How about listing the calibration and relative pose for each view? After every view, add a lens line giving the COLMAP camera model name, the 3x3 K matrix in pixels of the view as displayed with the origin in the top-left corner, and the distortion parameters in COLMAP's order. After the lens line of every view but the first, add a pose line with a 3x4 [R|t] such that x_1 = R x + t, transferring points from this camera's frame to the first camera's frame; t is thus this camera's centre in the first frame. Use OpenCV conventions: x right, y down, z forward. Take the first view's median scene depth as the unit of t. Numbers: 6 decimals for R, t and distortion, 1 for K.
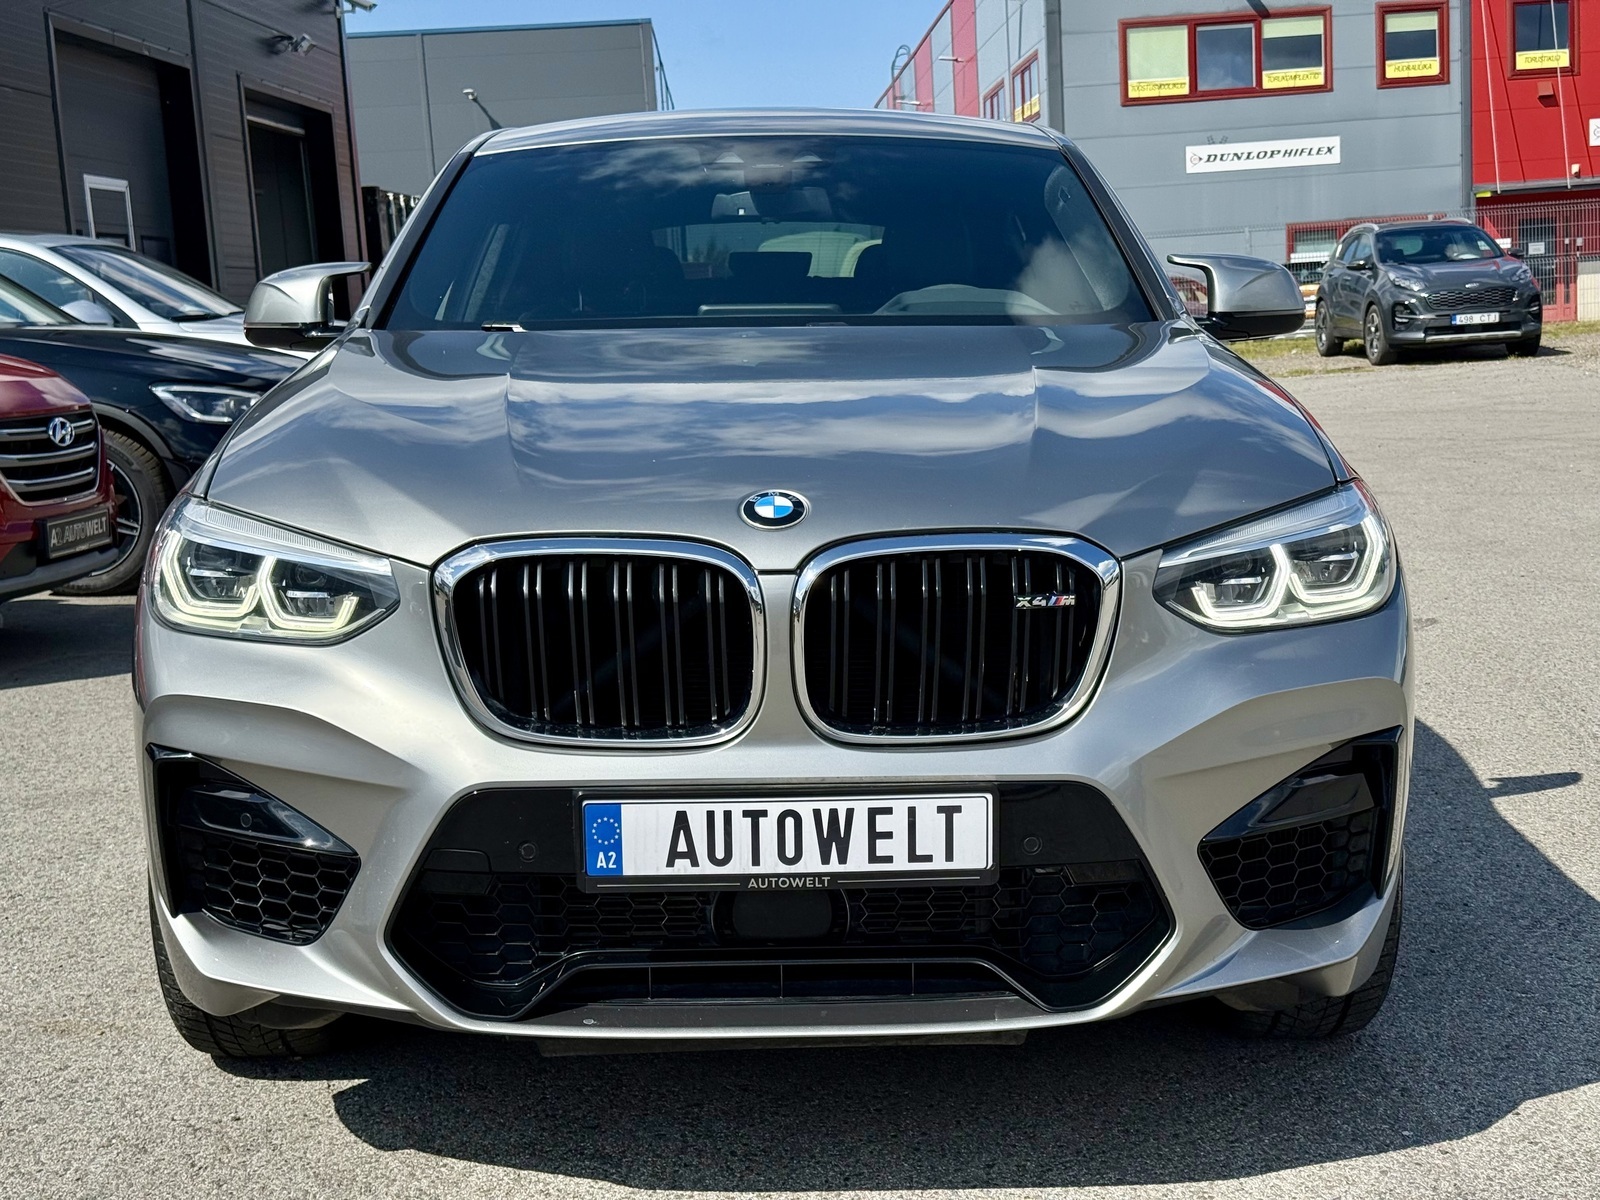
lens RADIAL K [[2214.6, 0, 800.3], [0, 2214.6, 602.8], [0, 0, 1]] dist [-0.003772, 0.000000]
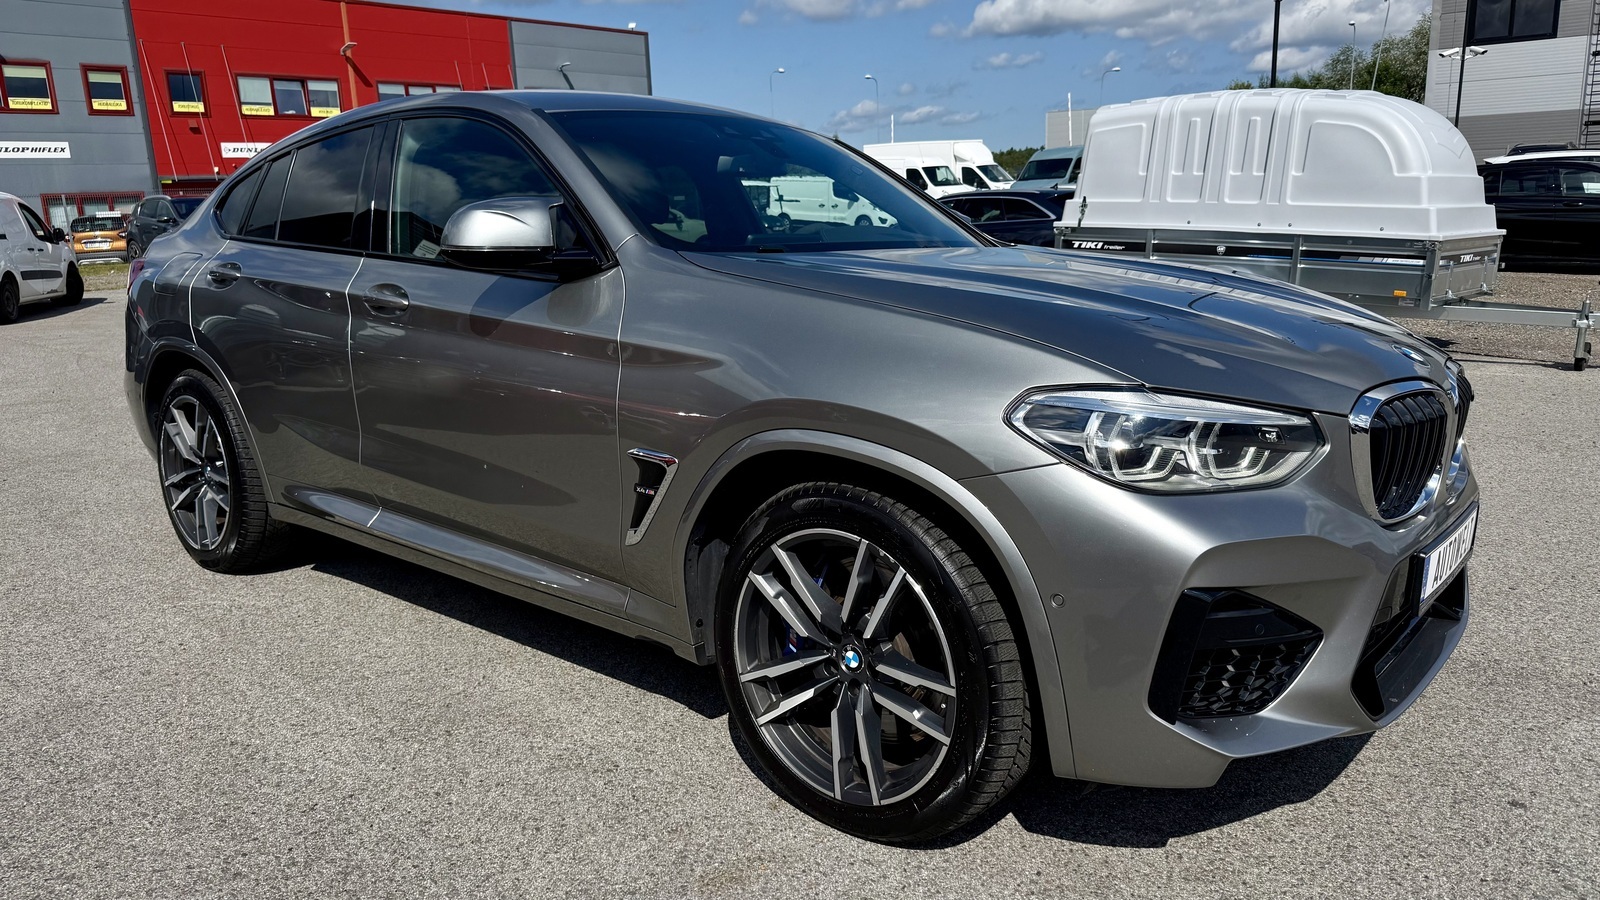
lens RADIAL K [[1112.4, 0, 799.8], [0, 1112.4, 448.7], [0, 0, 1]] dist [-0.005921, -0.002316]
pose [[0.662568, -0.125422, 0.738426, -0.761538], [0.090805, 0.992059, 0.087025, -0.073502], [-0.743477, 0.009393, 0.668695, 0.656502]]
